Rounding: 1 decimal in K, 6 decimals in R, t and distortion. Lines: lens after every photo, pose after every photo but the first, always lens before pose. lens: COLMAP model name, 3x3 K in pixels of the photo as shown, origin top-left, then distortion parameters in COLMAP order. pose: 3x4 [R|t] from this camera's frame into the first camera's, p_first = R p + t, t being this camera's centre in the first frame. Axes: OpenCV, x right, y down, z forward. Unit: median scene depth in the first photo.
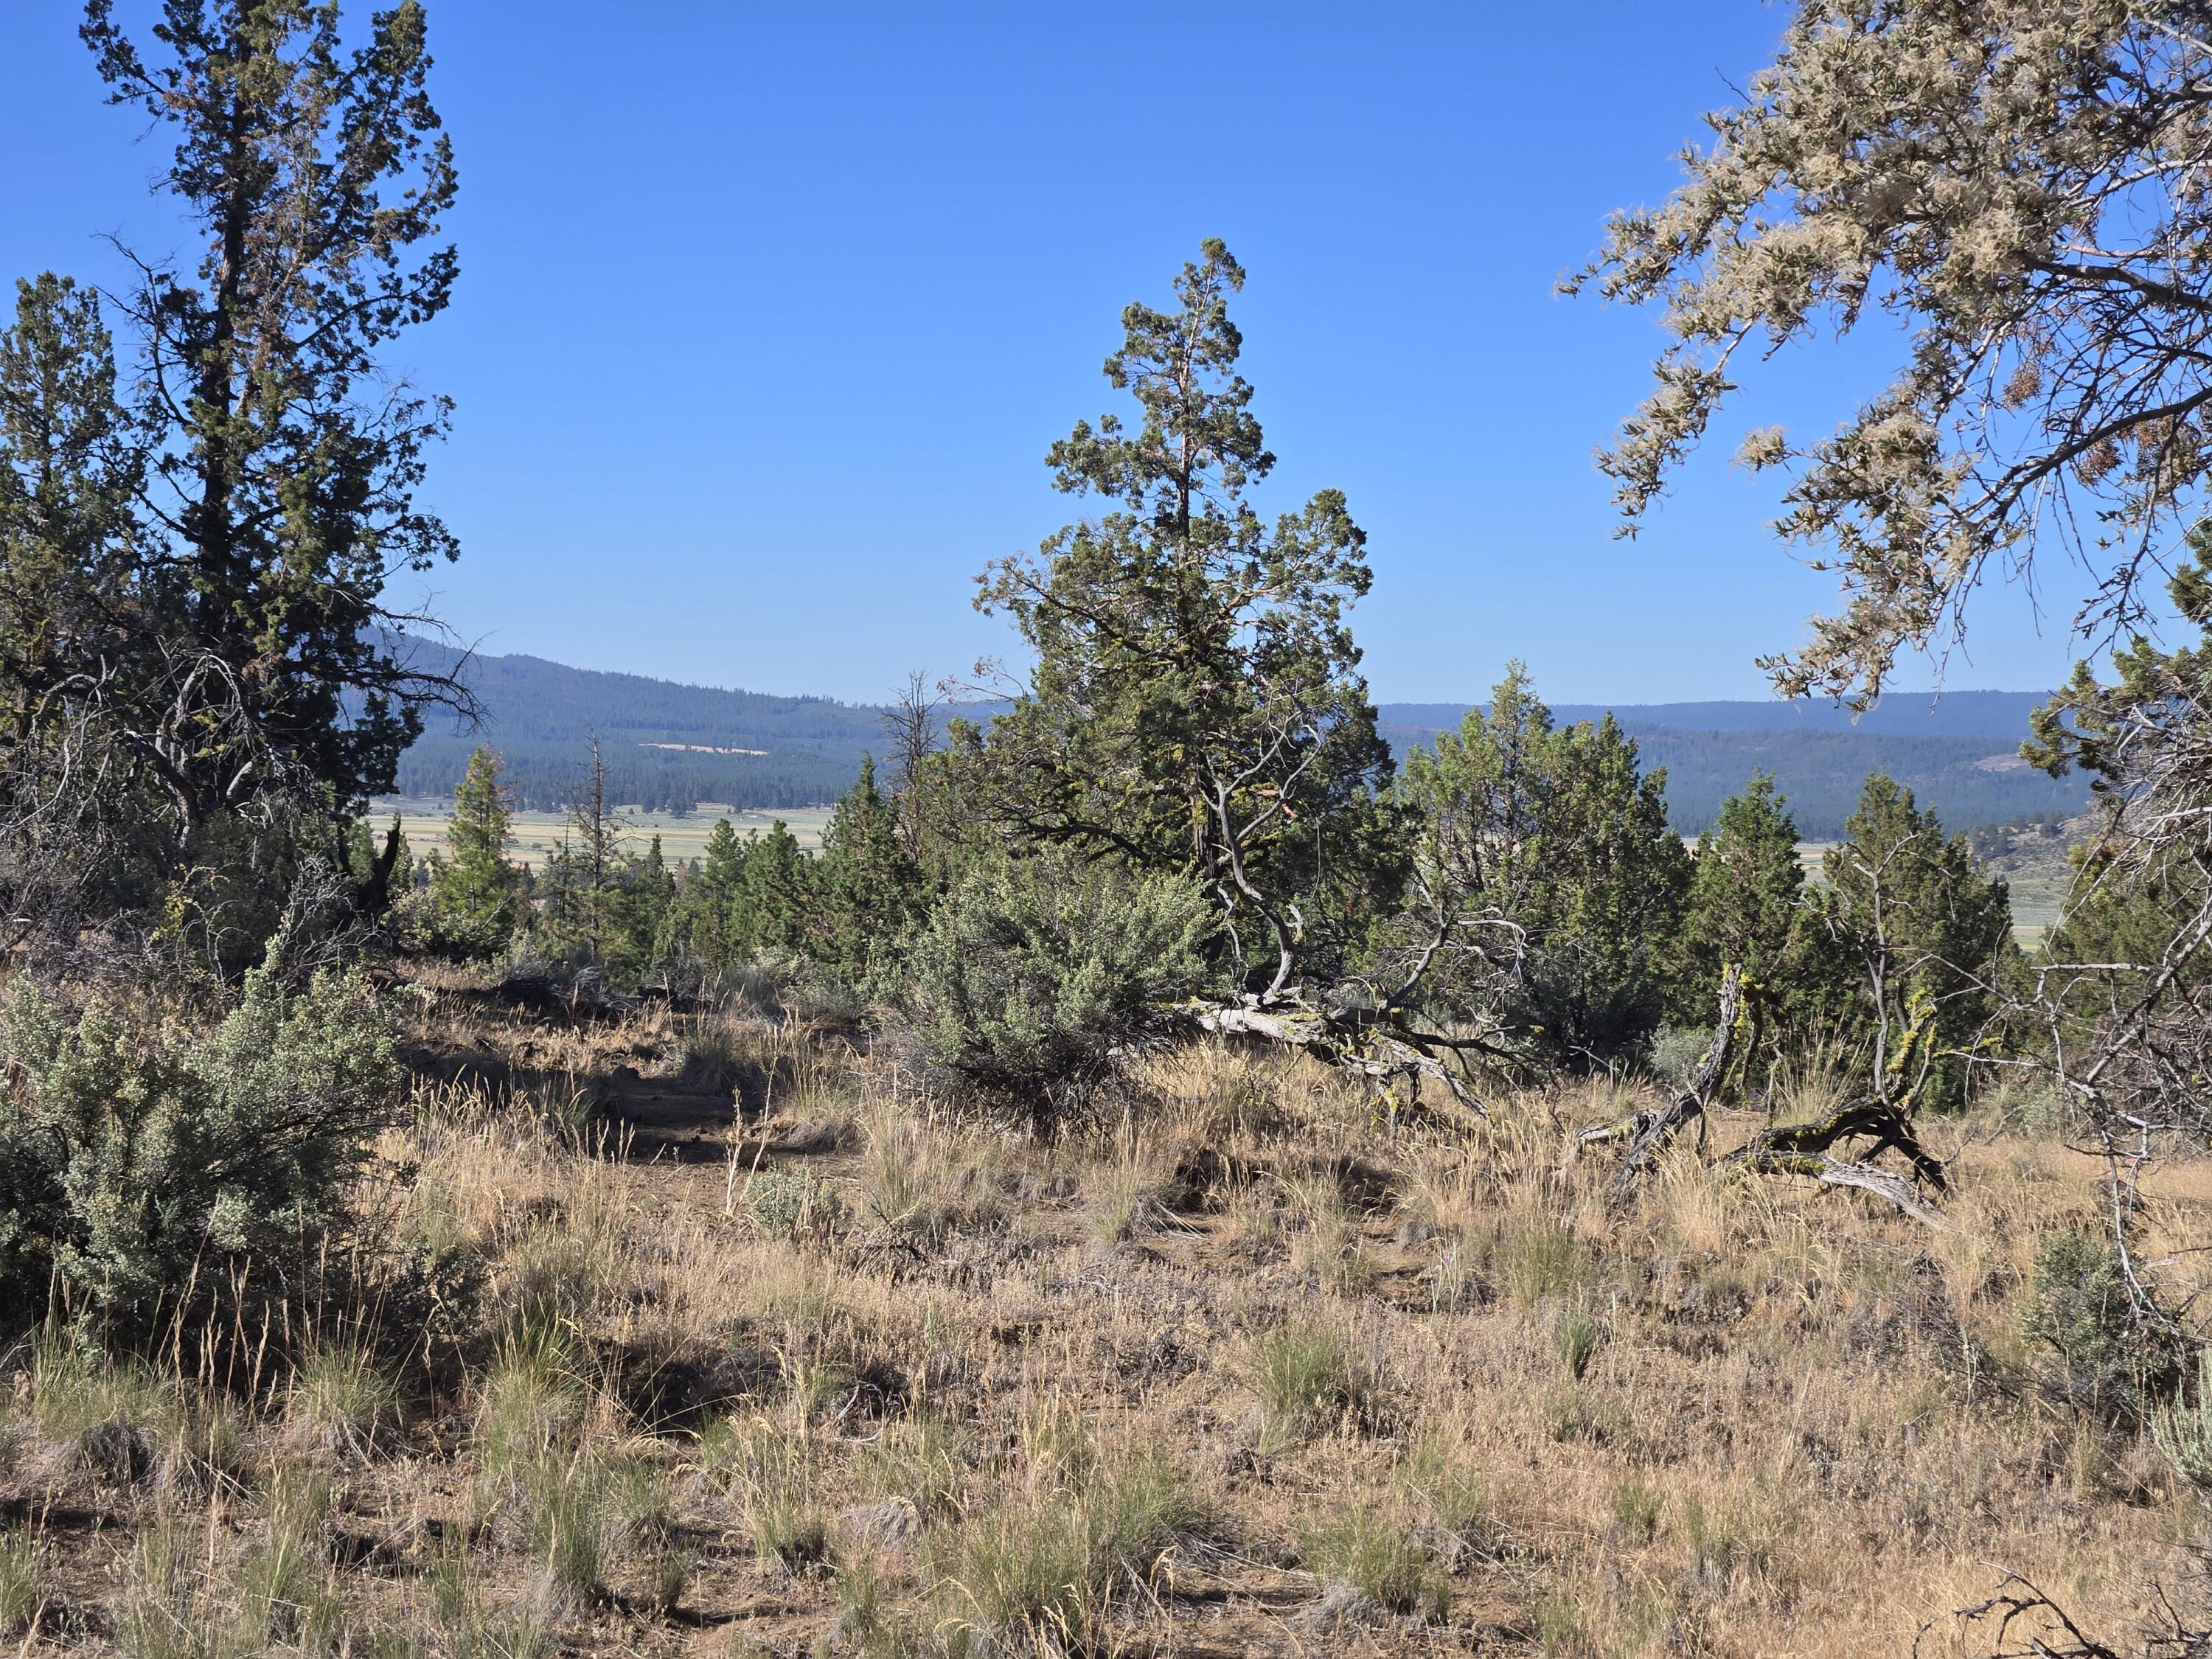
lens RADIAL K [[4438.4, 0, 1105.2], [0, 4438.4, 830.2], [0, 0, 1]] dist [0.072134, 0.000000]
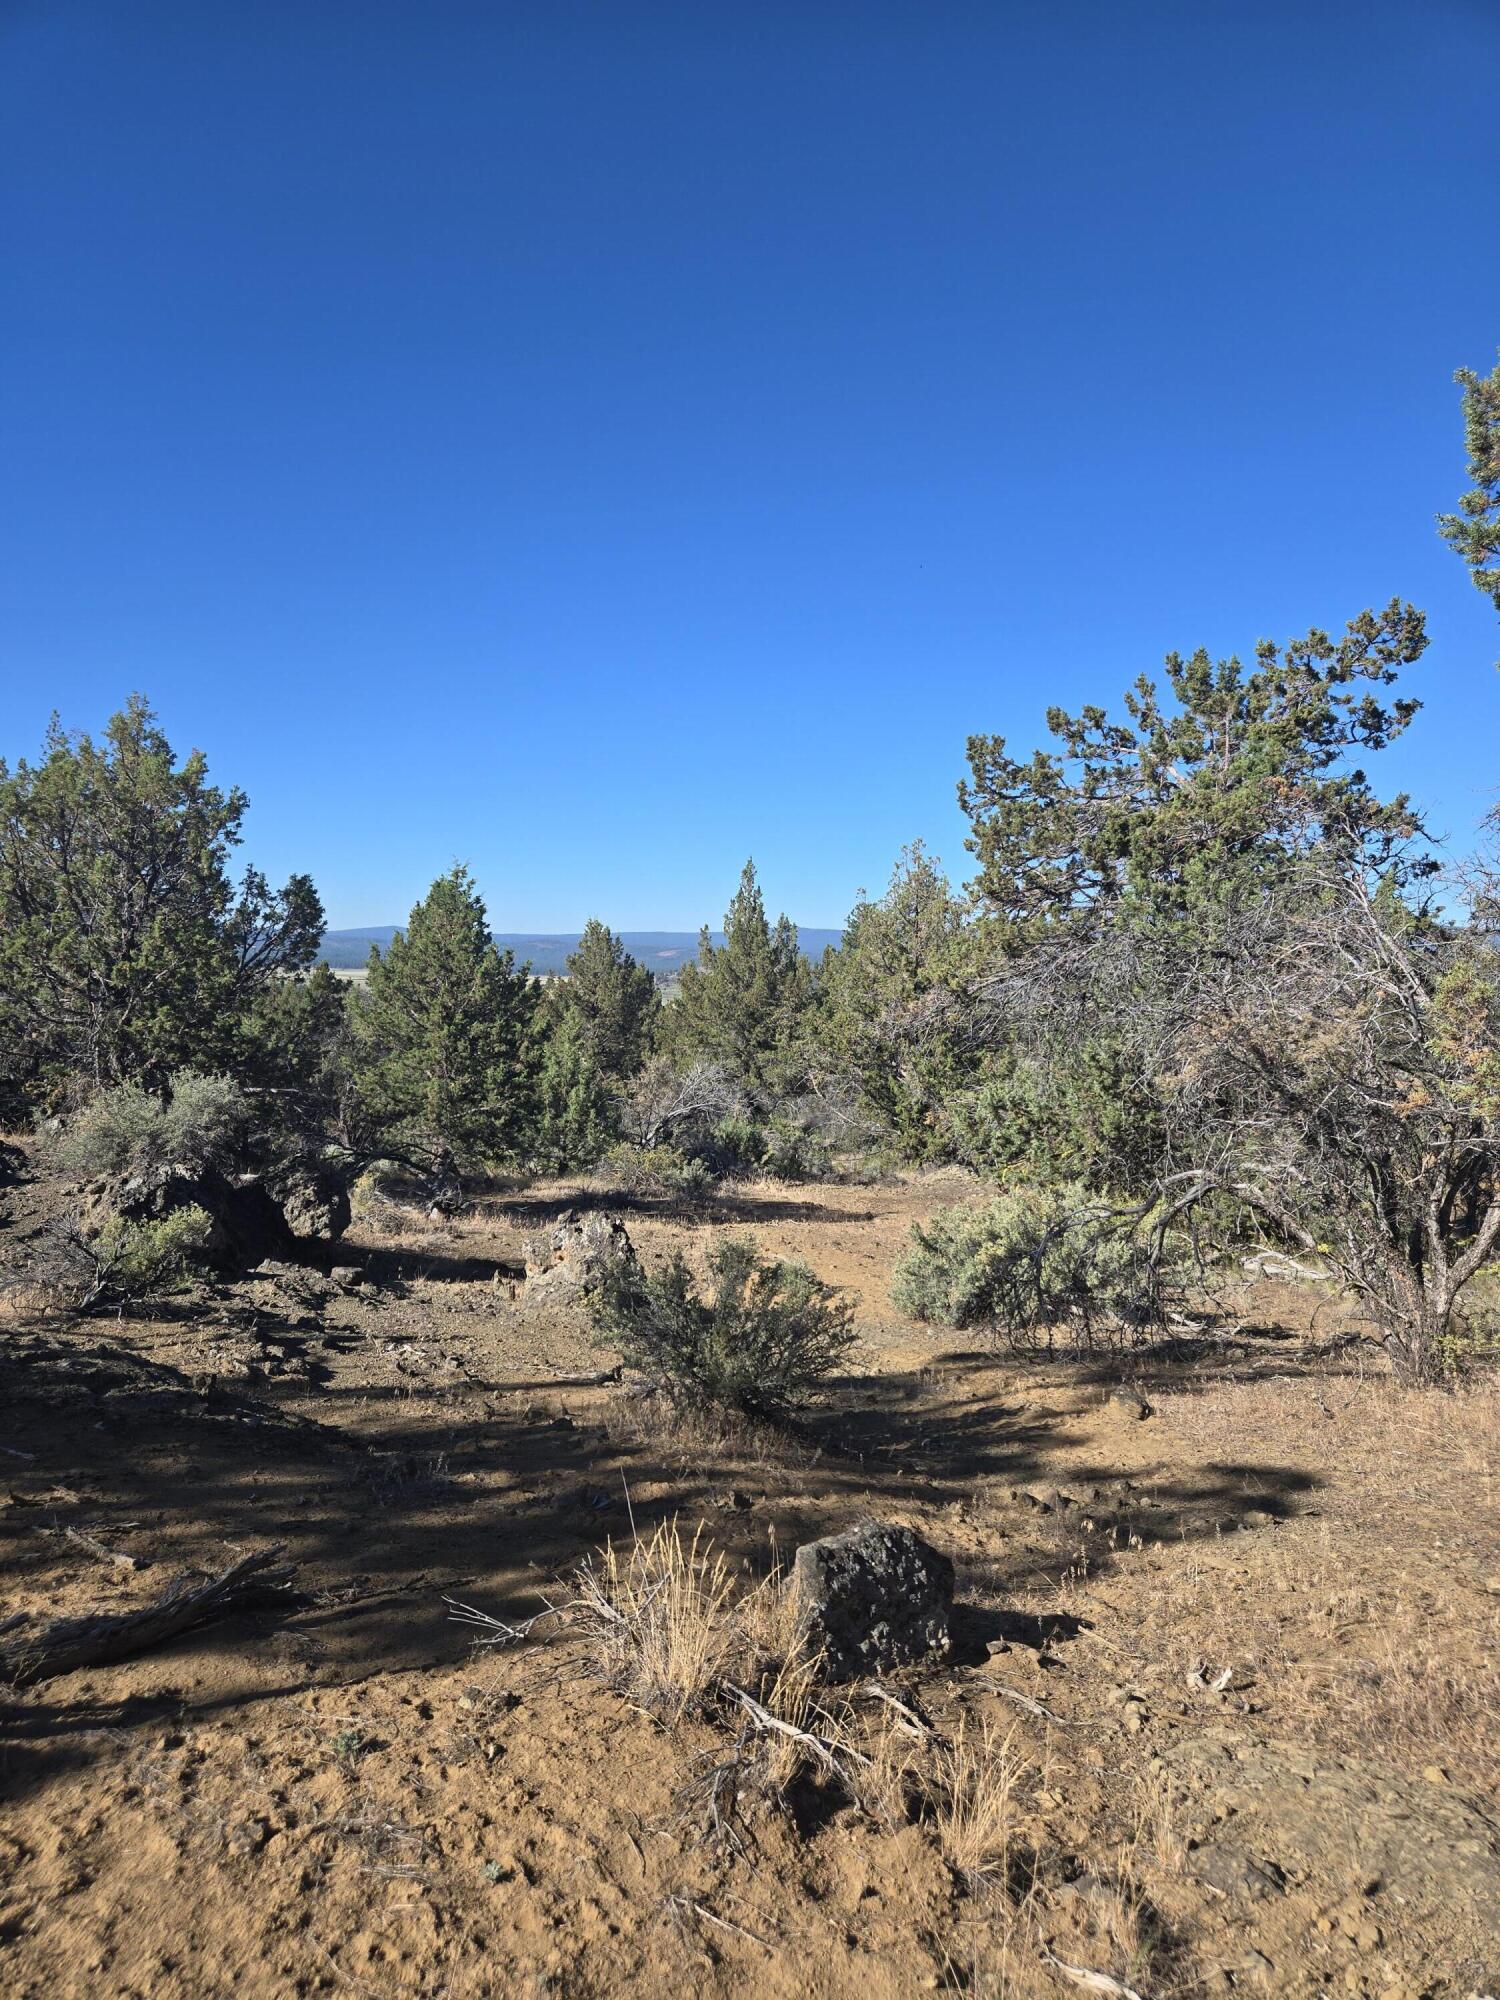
lens RADIAL K [[1340.9, 0, 749.9], [0, 1340.9, 998.2], [0, 0, 1]] dist [-0.000324, -0.000043]
pose [[0.965739, -0.000356, 0.259516, 0.129754], [-0.004072, 0.999855, 0.016522, 0.021547], [-0.259484, -0.017013, 0.965598, 0.591531]]
